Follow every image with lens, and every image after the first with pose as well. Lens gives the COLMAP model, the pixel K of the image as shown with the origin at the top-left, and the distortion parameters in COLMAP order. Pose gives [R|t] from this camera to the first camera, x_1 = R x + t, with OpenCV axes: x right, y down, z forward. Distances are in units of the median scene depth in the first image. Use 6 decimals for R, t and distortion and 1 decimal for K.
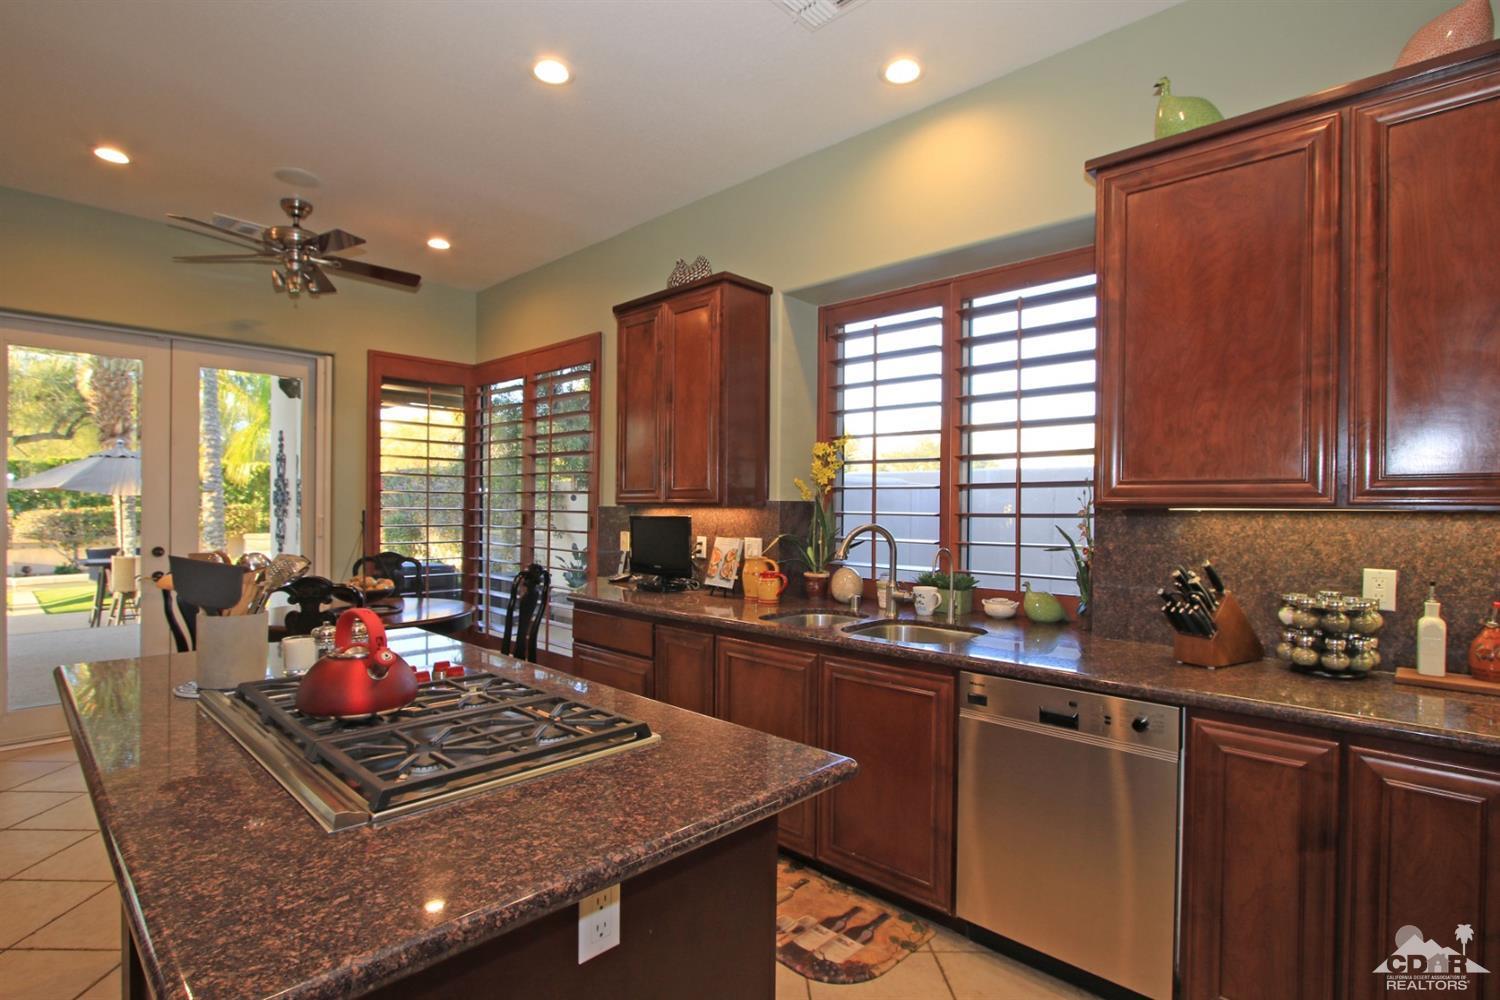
lens RADIAL K [[734.9, 0, 742.1], [0, 734.9, 503.0], [0, 0, 1]] dist [-0.017037, 0.000162]
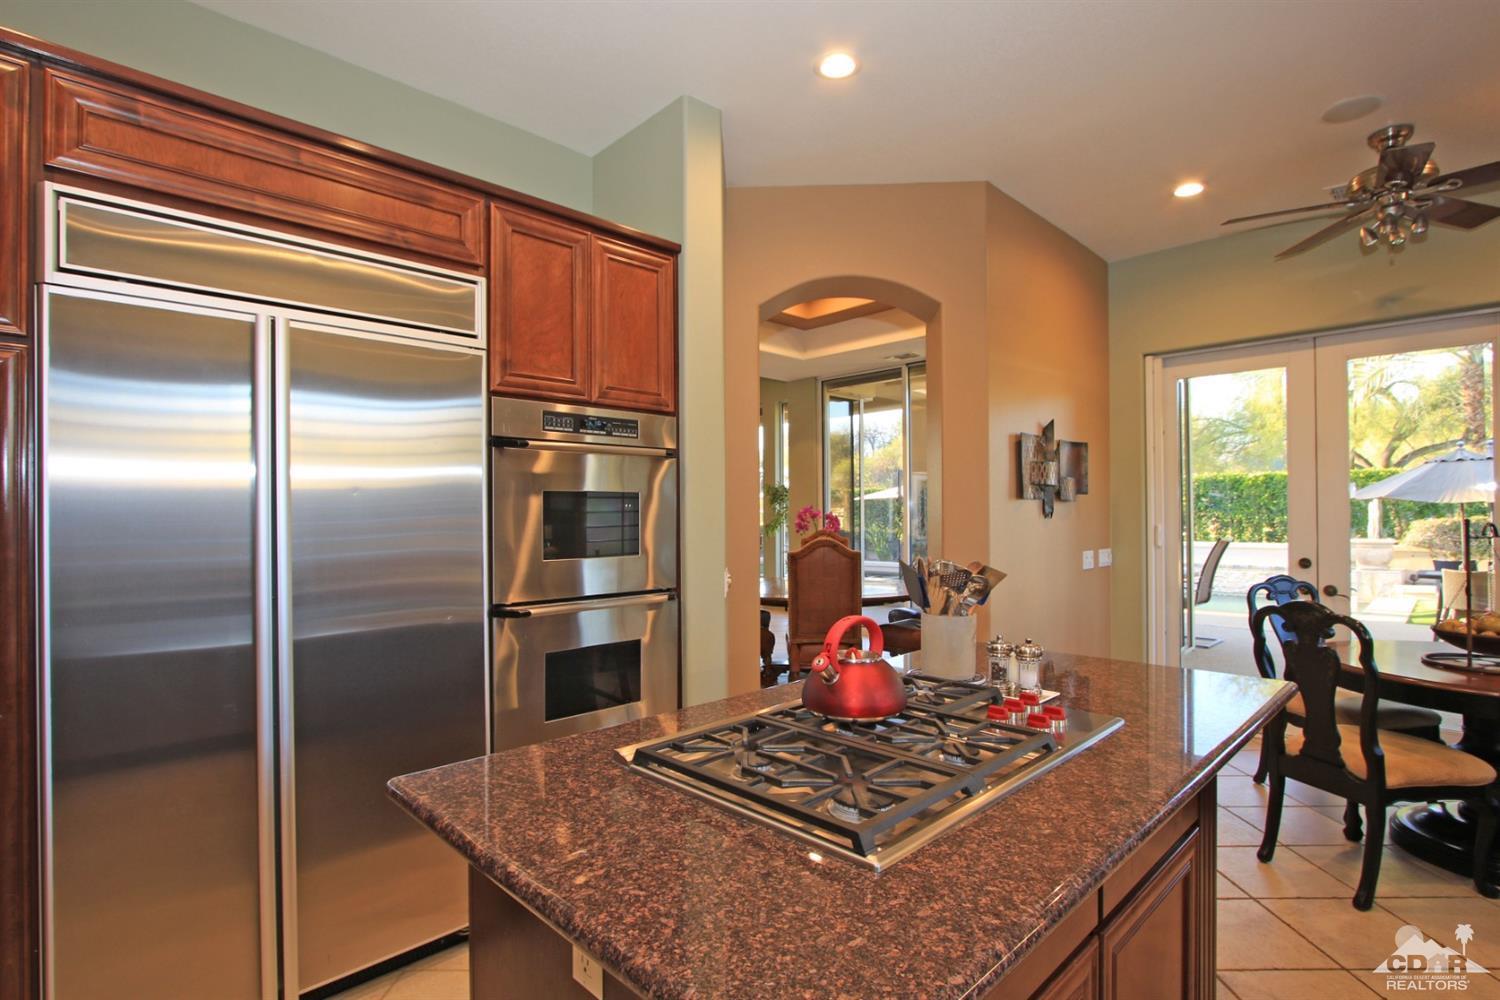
lens RADIAL K [[734.9, 0, 741.3], [0, 734.9, 510.3], [0, 0, 1]] dist [-0.017037, 0.000162]
pose [[-0.048080, -0.013393, -0.998754, 0.081710], [0.011823, 0.999832, -0.013977, 0.000640], [0.998774, -0.012480, -0.047914, 0.134627]]
